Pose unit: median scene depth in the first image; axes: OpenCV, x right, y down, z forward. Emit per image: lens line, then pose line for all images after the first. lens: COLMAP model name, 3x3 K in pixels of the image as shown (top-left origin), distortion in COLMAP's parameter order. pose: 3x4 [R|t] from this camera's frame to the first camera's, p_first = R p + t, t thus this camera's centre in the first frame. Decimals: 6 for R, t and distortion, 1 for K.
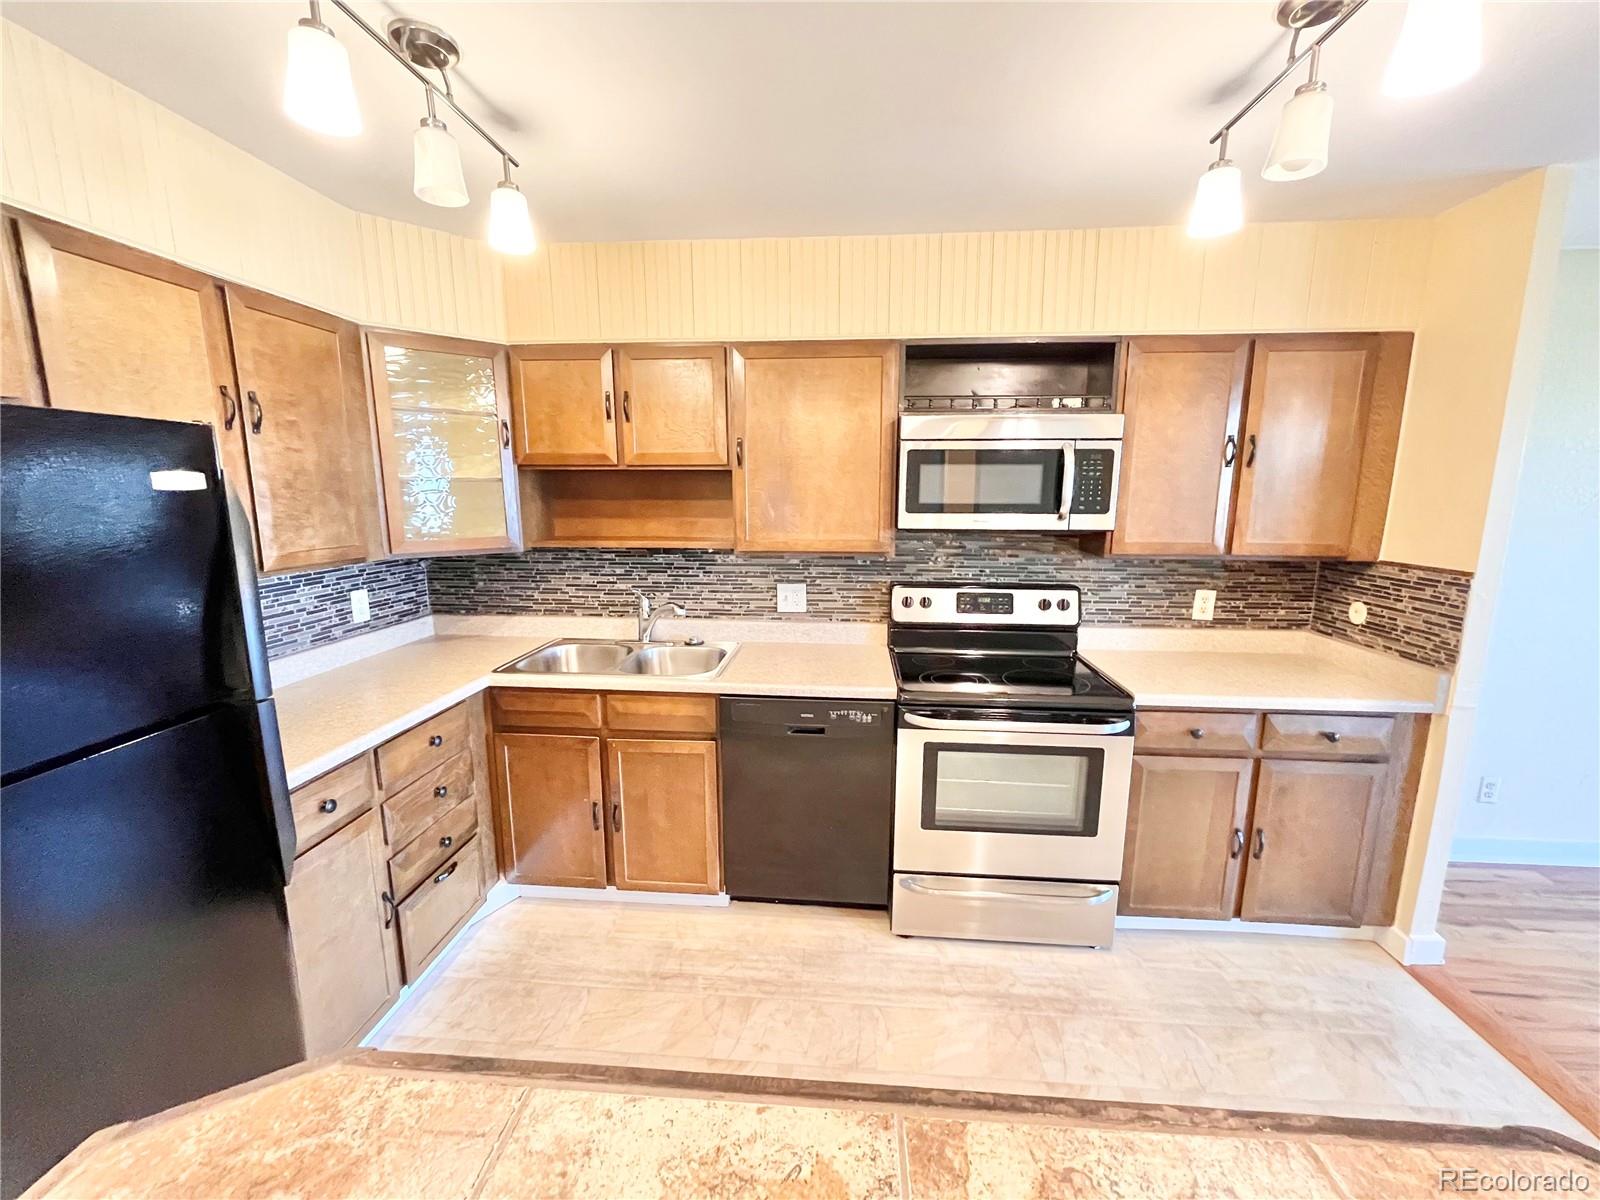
lens RADIAL K [[646.9, 0, 800.0], [0, 646.9, 600.0], [0, 0, 1]] dist [-0.001721, 0.000115]
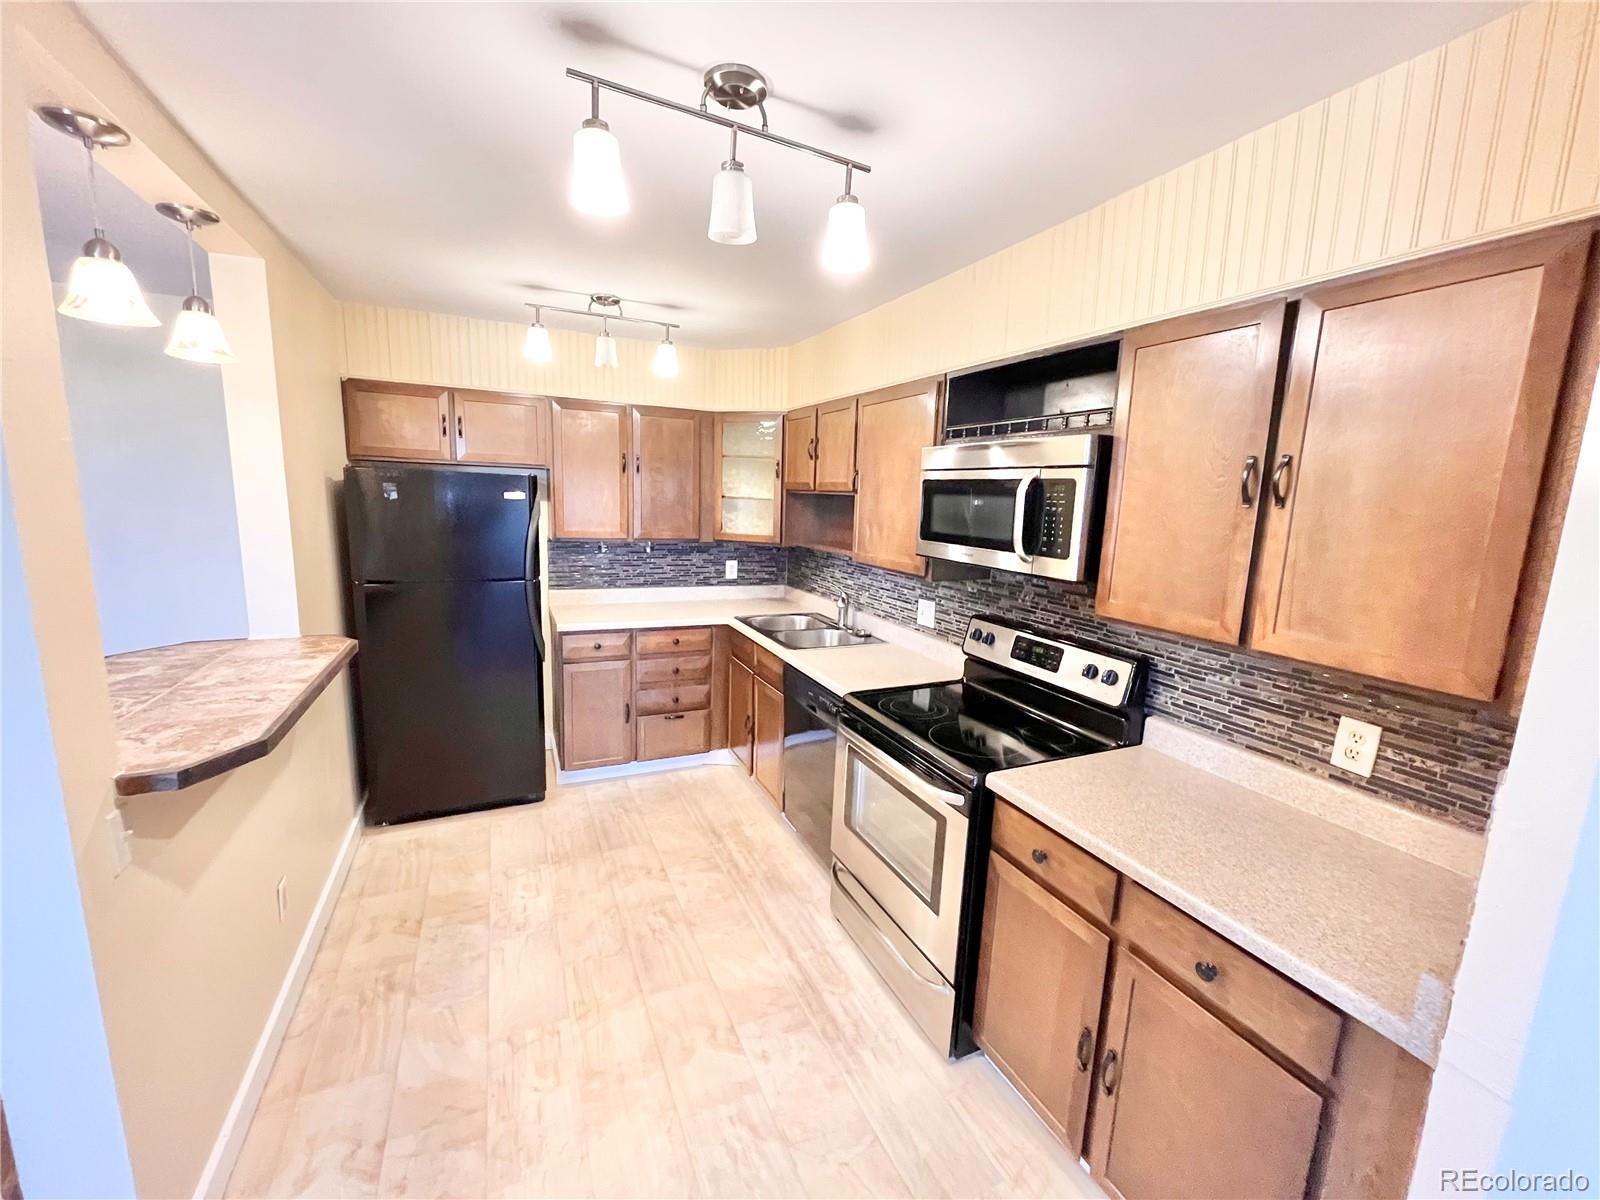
lens RADIAL K [[646.9, 0, 800.0], [0, 646.9, 600.0], [0, 0, 1]] dist [-0.001721, 0.000115]
pose [[0.488464, 0.158471, -0.858073, 0.855484], [-0.181777, 0.980276, 0.077562, -0.074095], [0.853440, 0.118092, 0.507636, 0.275378]]
